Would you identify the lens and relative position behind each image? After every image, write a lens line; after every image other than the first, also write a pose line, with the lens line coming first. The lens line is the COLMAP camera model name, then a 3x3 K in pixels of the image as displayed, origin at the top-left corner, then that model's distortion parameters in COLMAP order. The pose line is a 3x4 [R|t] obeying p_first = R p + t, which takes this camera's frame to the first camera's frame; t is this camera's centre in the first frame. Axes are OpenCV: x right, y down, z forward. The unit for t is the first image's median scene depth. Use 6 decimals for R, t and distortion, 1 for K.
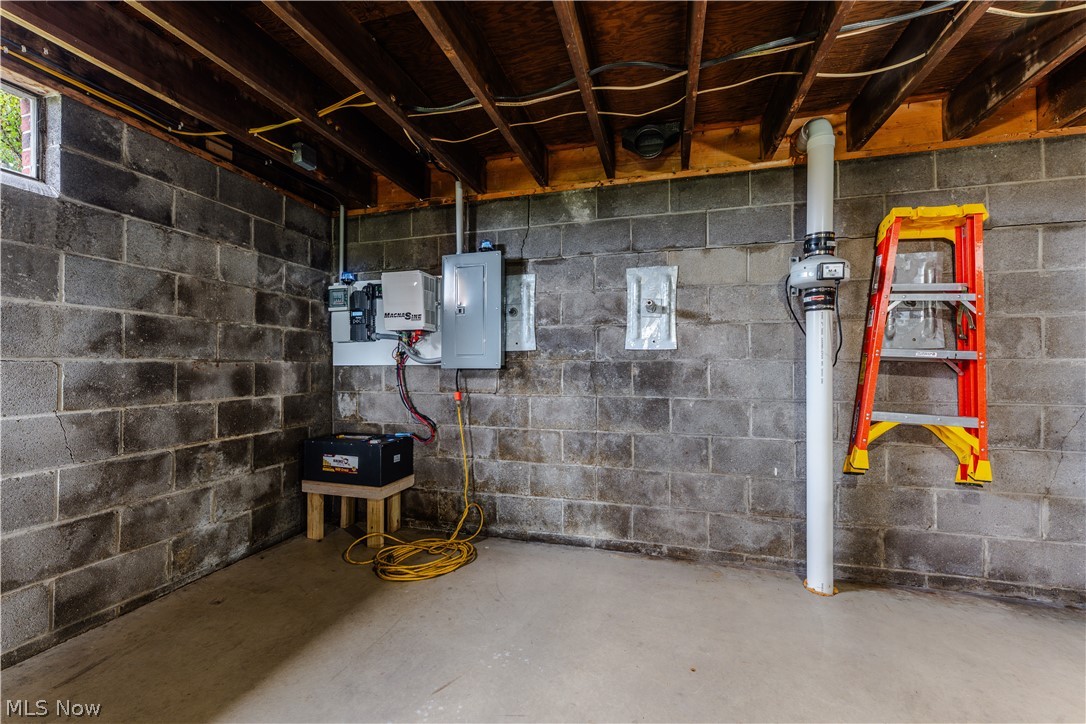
lens RADIAL K [[436.6, 0, 542.8], [0, 436.6, 358.2], [0, 0, 1]] dist [0.000425, -0.000462]
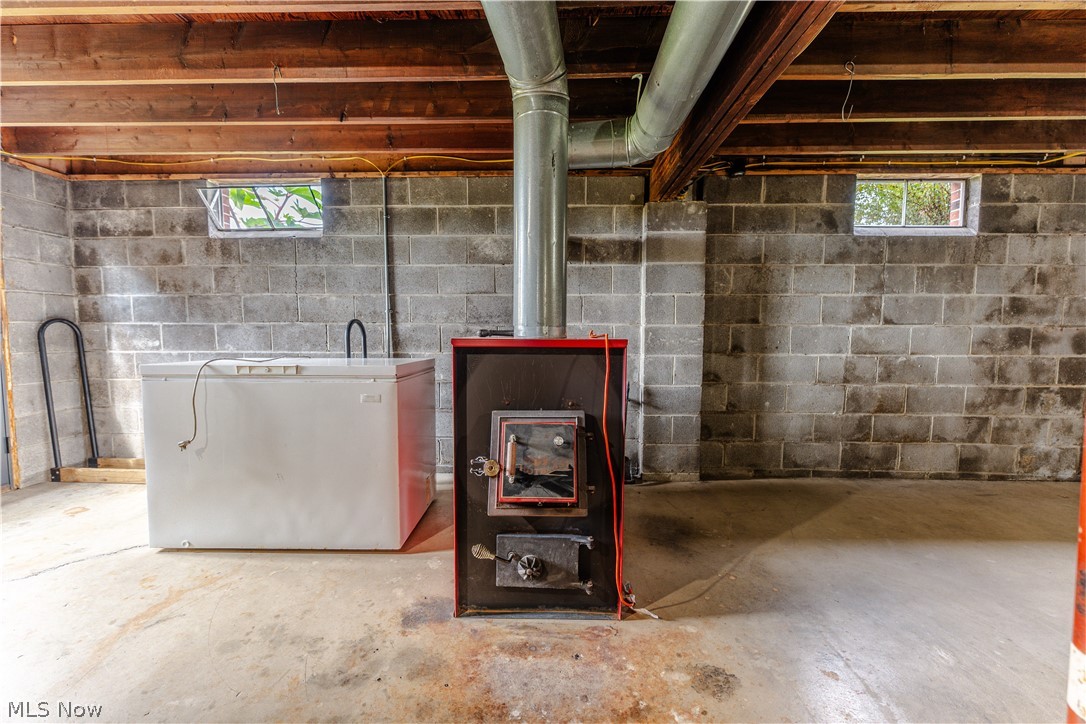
lens RADIAL K [[436.6, 0, 543.0], [0, 436.6, 364.4], [0, 0, 1]] dist [0.000425, -0.000462]
pose [[0.241357, 0.072402, -0.967732, 0.181010], [0.009709, 0.996983, 0.077012, 0.004850], [0.970388, -0.027983, 0.239926, -0.932728]]
